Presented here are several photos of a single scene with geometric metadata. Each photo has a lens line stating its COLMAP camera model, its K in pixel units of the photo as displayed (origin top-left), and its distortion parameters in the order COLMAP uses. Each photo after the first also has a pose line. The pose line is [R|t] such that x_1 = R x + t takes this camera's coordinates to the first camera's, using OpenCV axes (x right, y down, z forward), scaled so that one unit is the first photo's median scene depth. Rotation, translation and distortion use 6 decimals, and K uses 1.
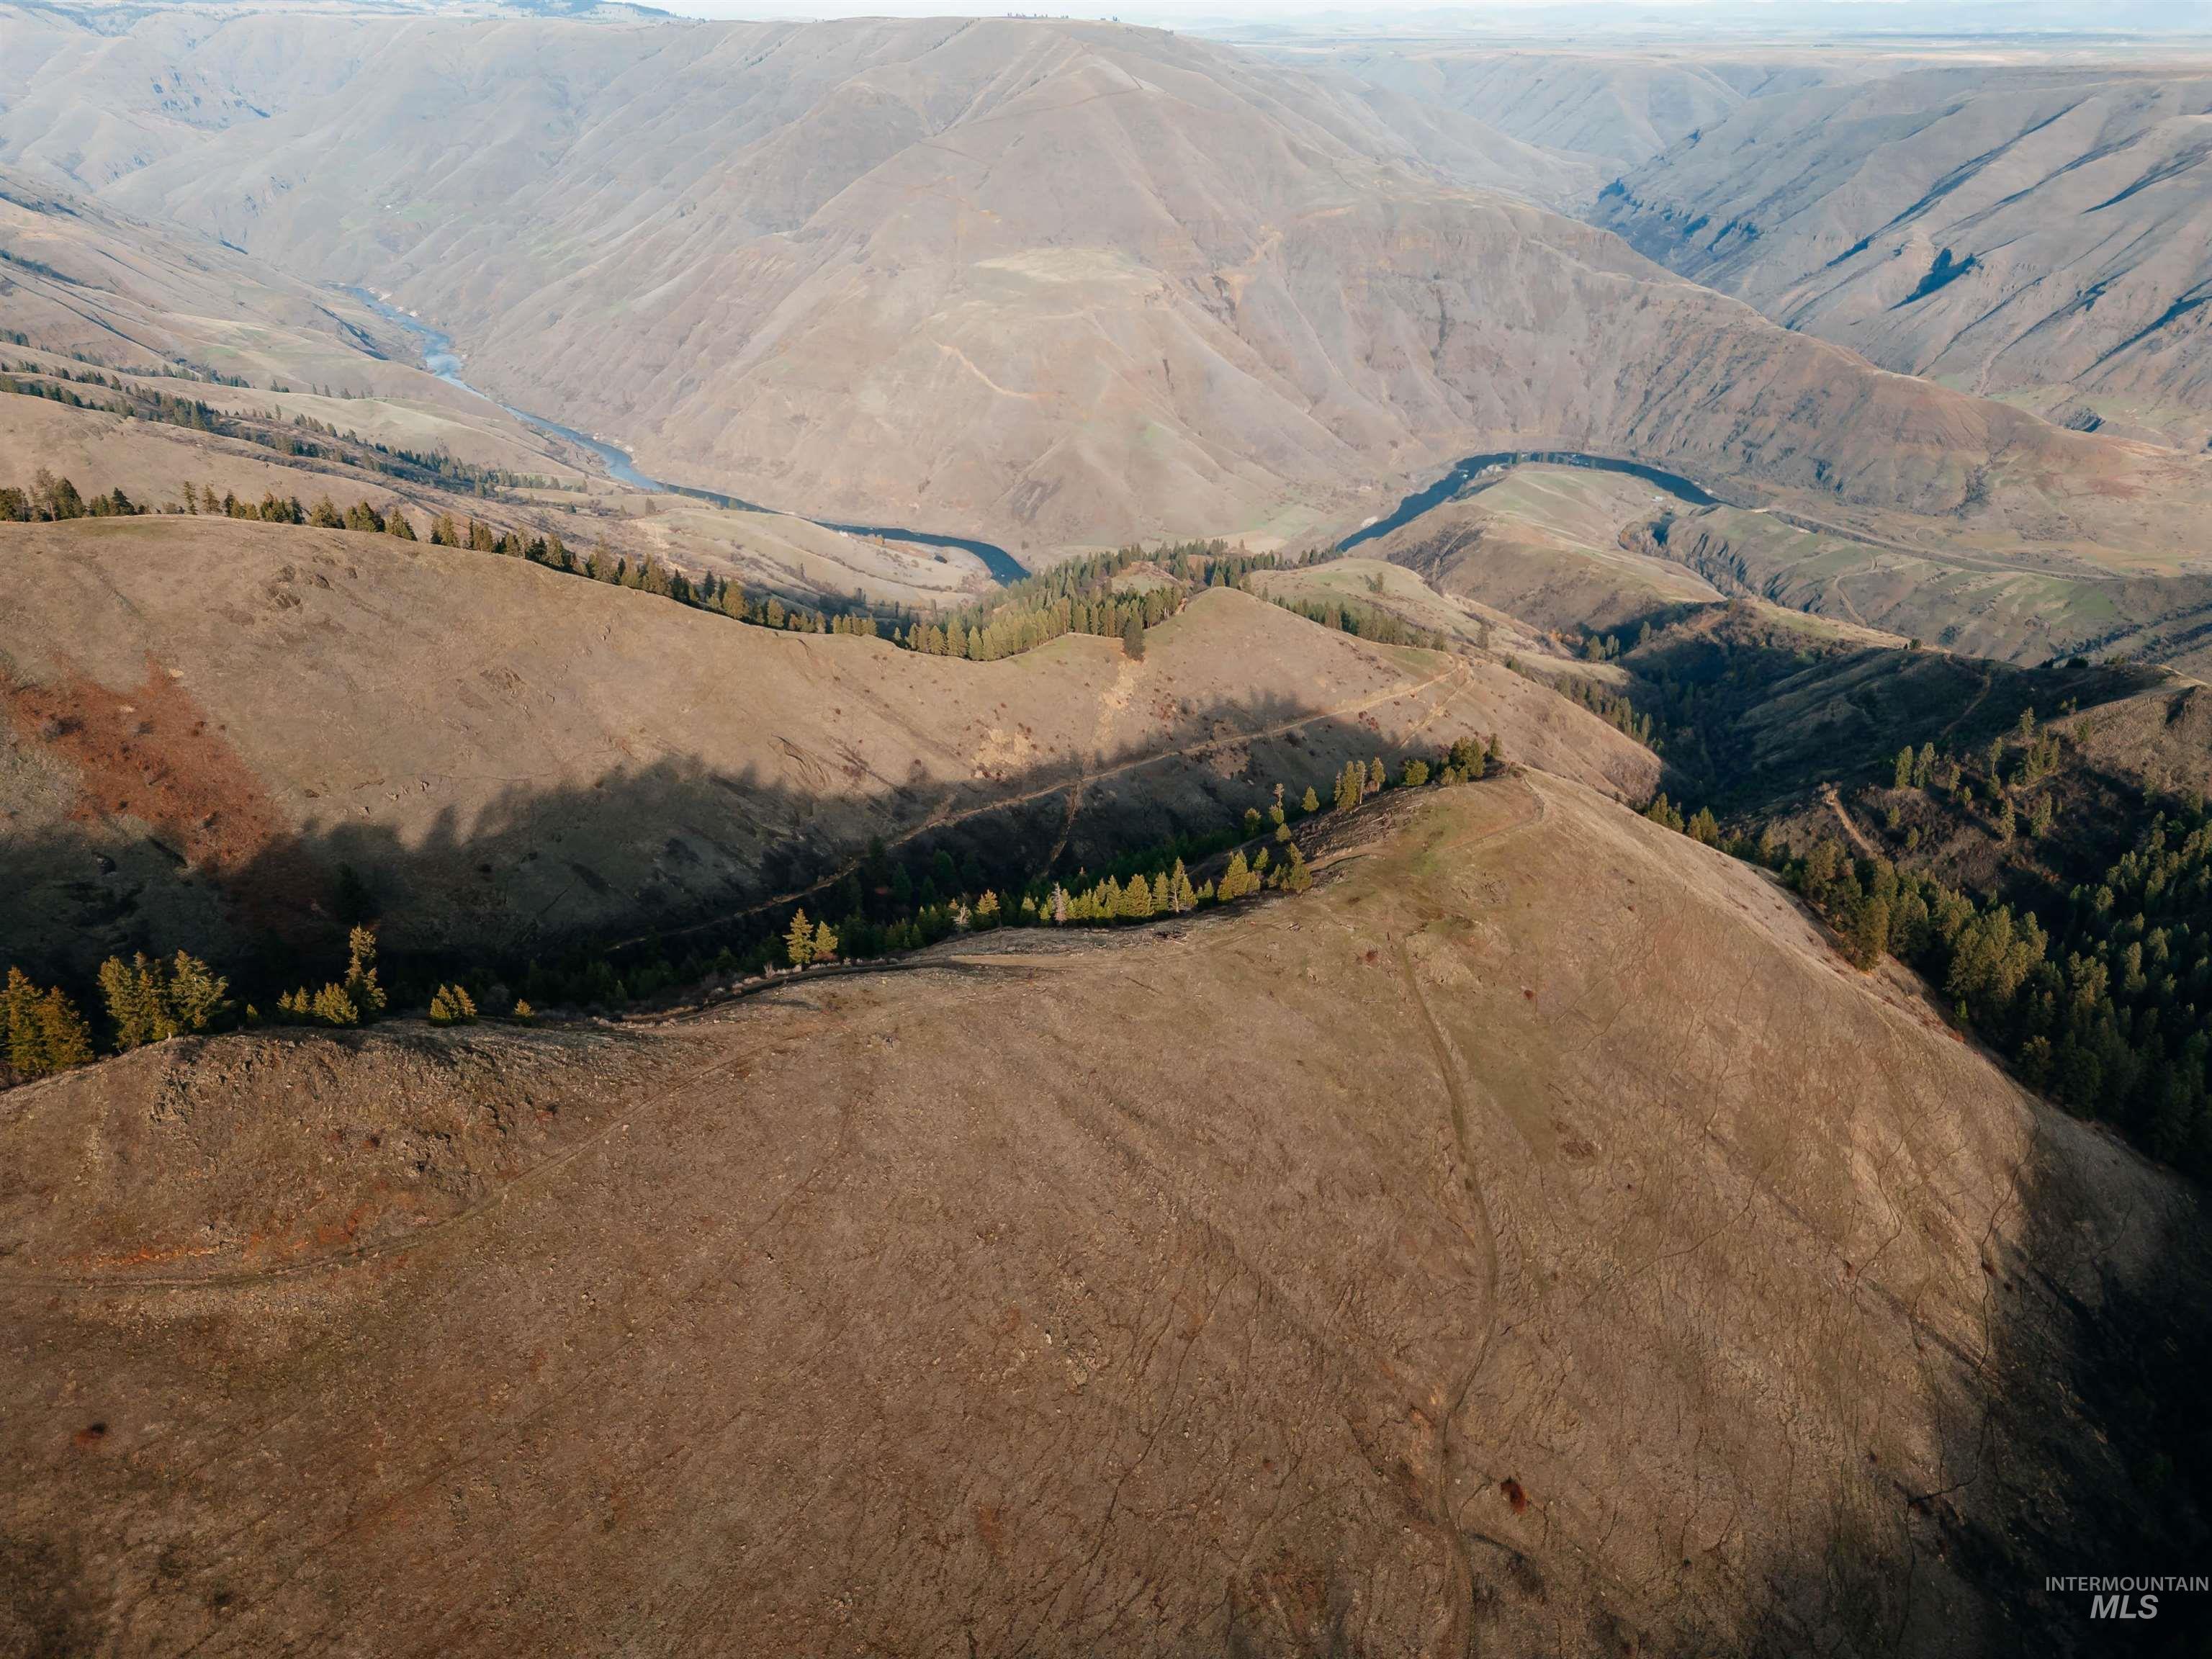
lens RADIAL K [[1529.9, 0, 1106.0], [0, 1529.9, 829.5], [0, 0, 1]] dist [0.077419, -0.068364]
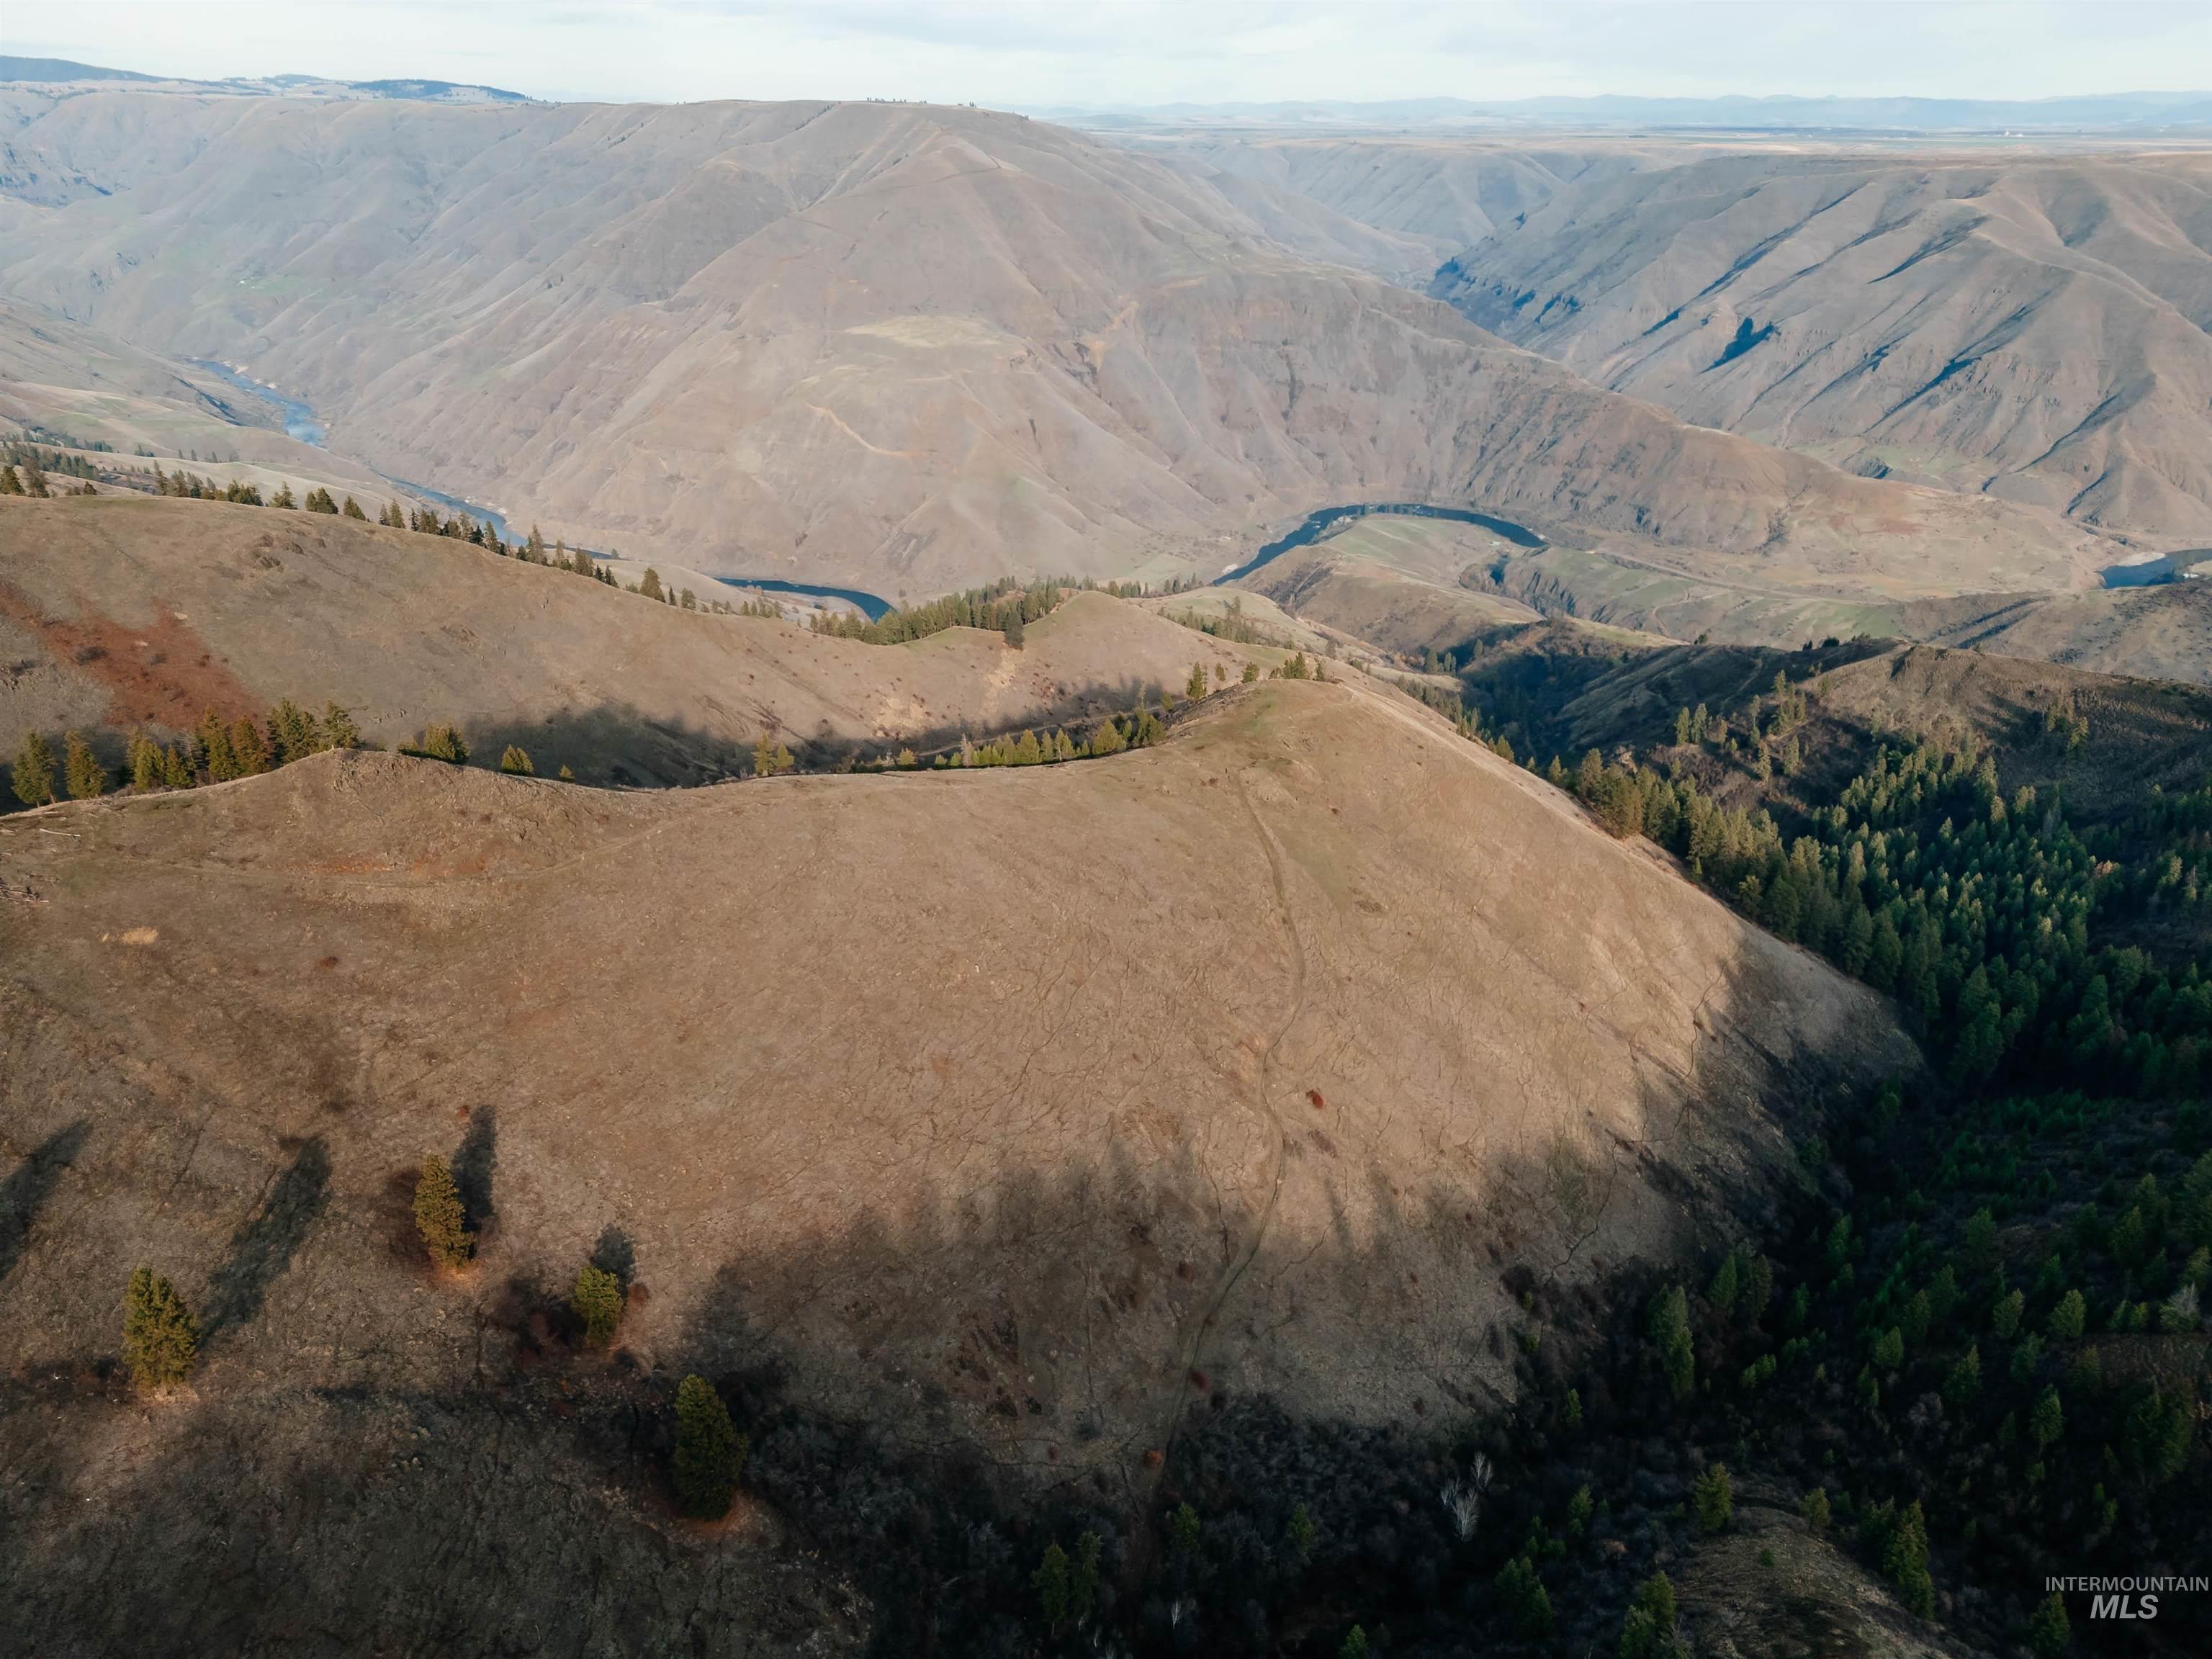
lens RADIAL K [[1529.9, 0, 1106.0], [0, 1529.9, 829.5], [0, 0, 1]] dist [0.077419, -0.068364]
pose [[0.996431, -0.029320, 0.079151, -0.005659], [0.032917, 0.998466, -0.044525, 0.058318], [-0.077724, 0.046972, 0.995868, -0.085033]]
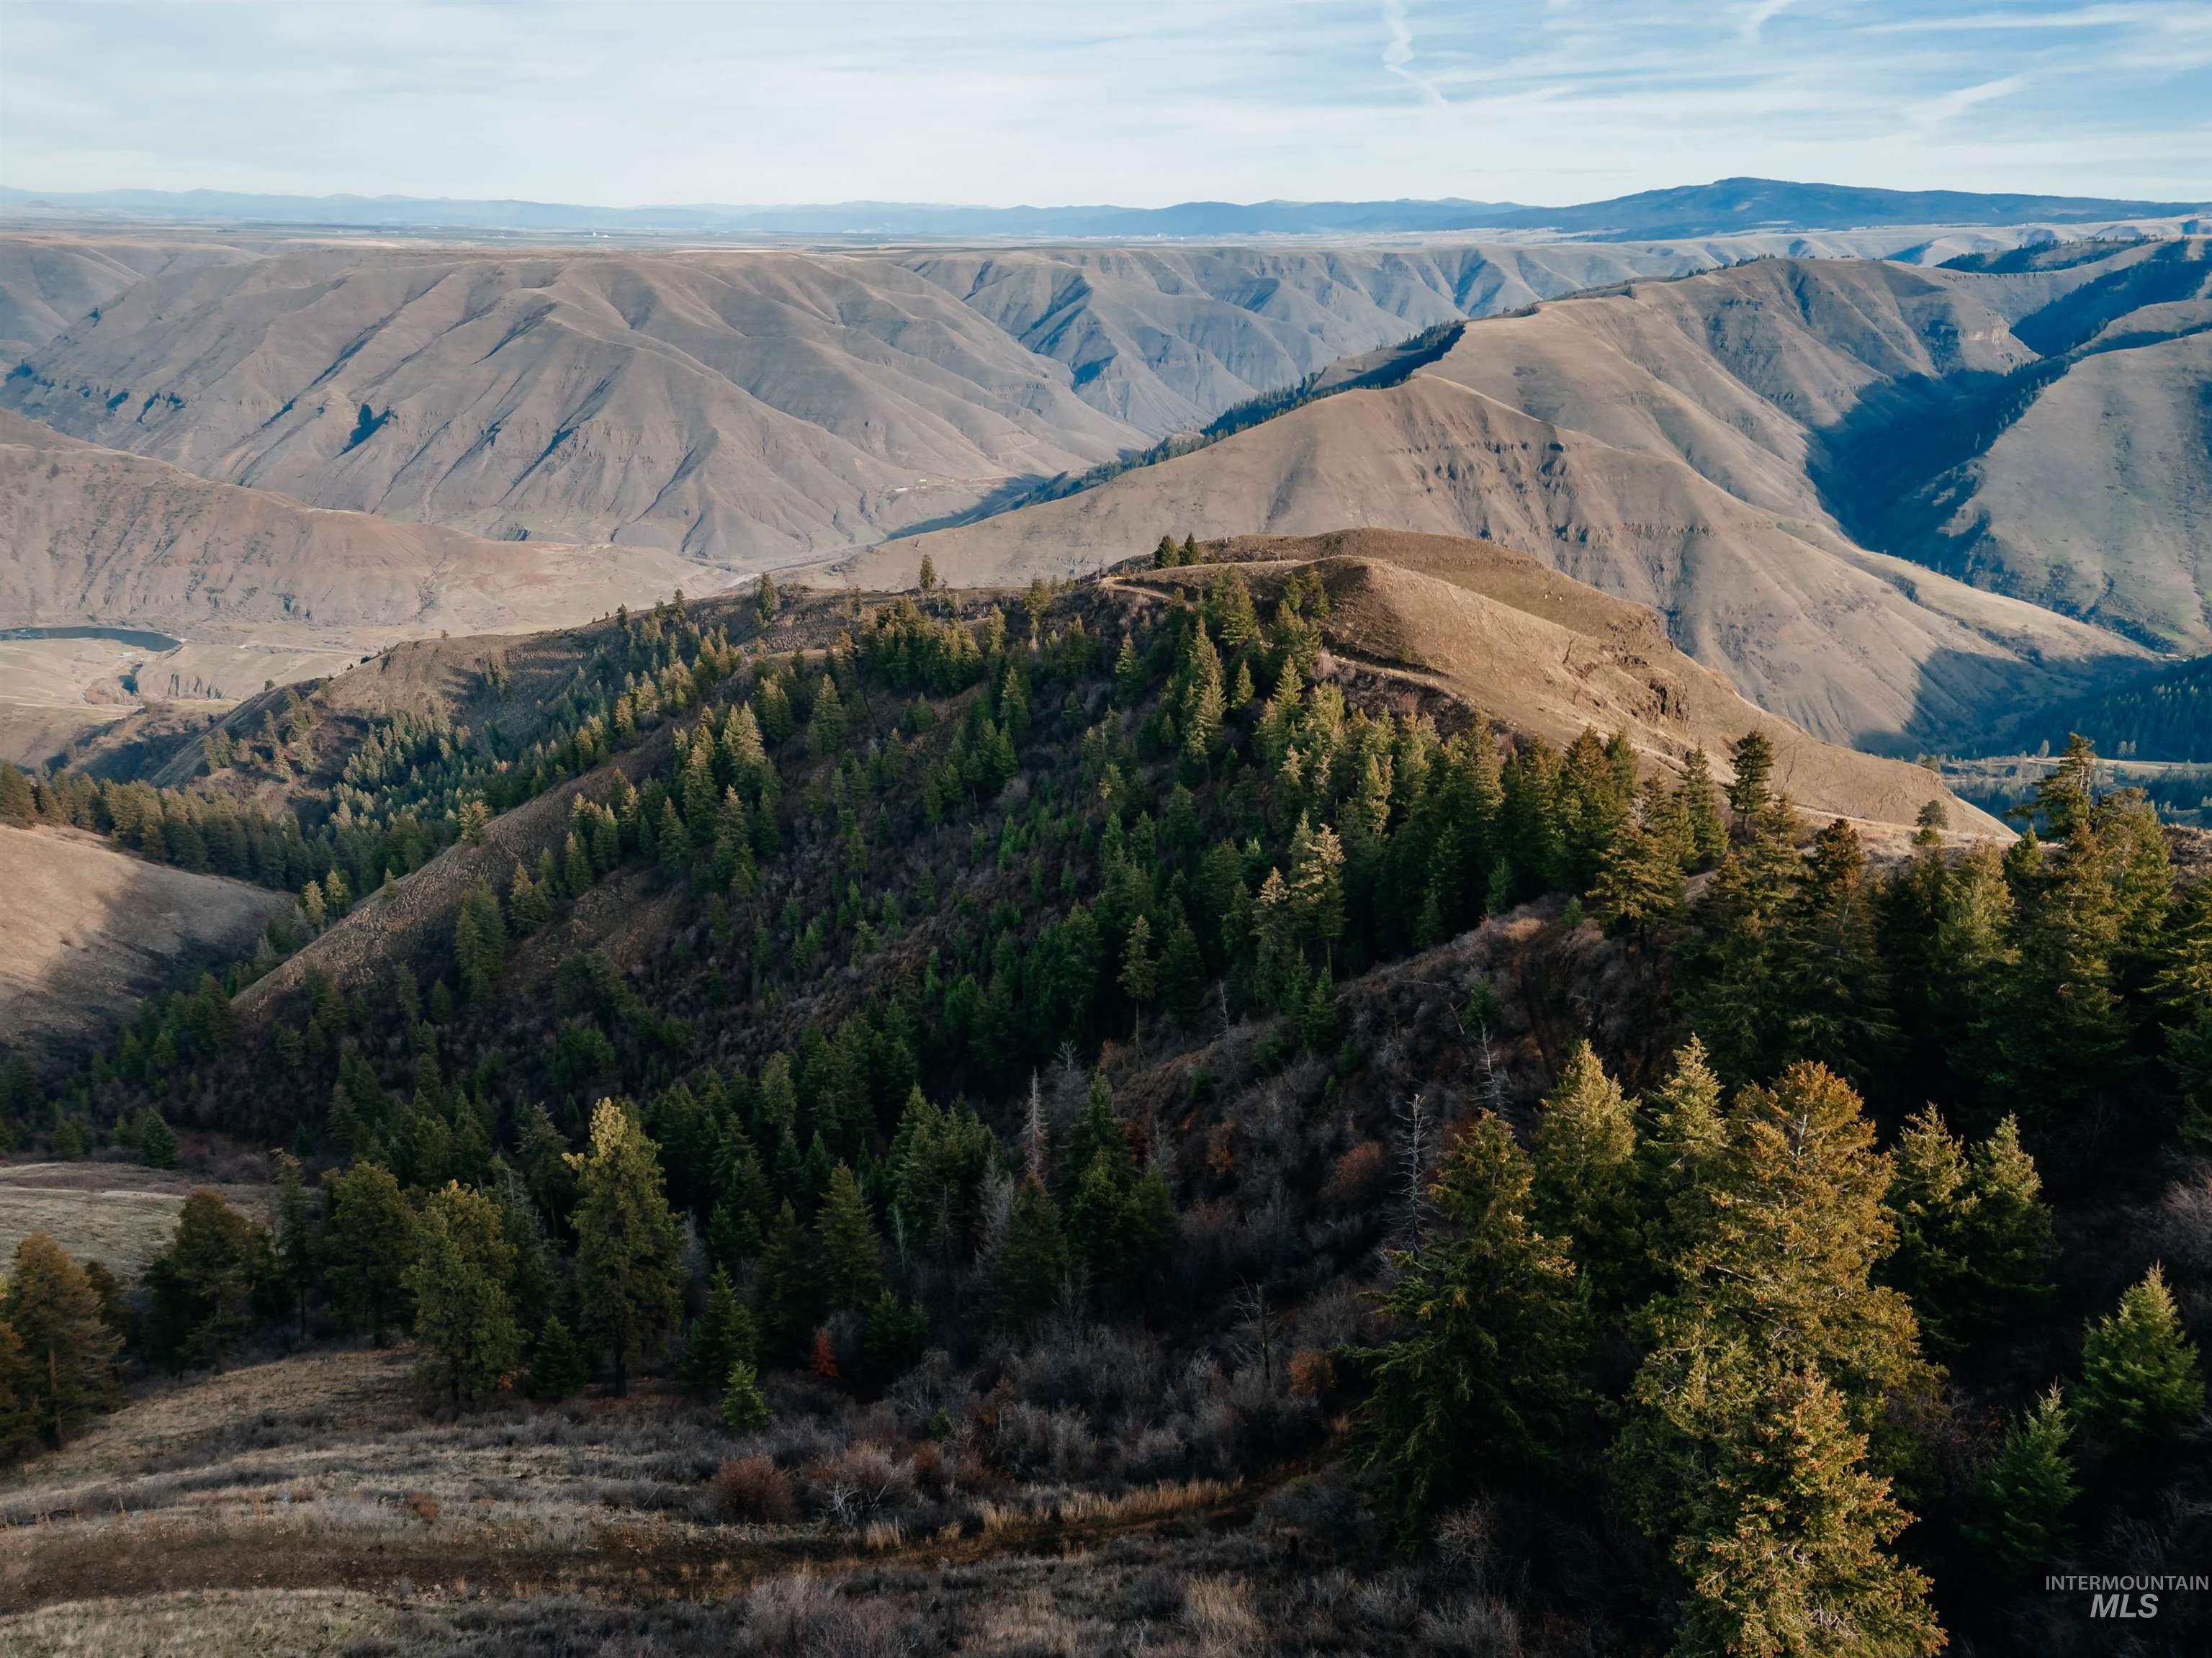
lens RADIAL K [[1576.3, 0, 1106.0], [0, 1576.3, 829.0], [0, 0, 1]] dist [0.081662, -0.083480]
pose [[0.661036, -0.256356, 0.705204, 0.063332], [0.333420, 0.942301, 0.030008, 0.165937], [-0.672207, 0.215292, 0.708369, -0.267437]]
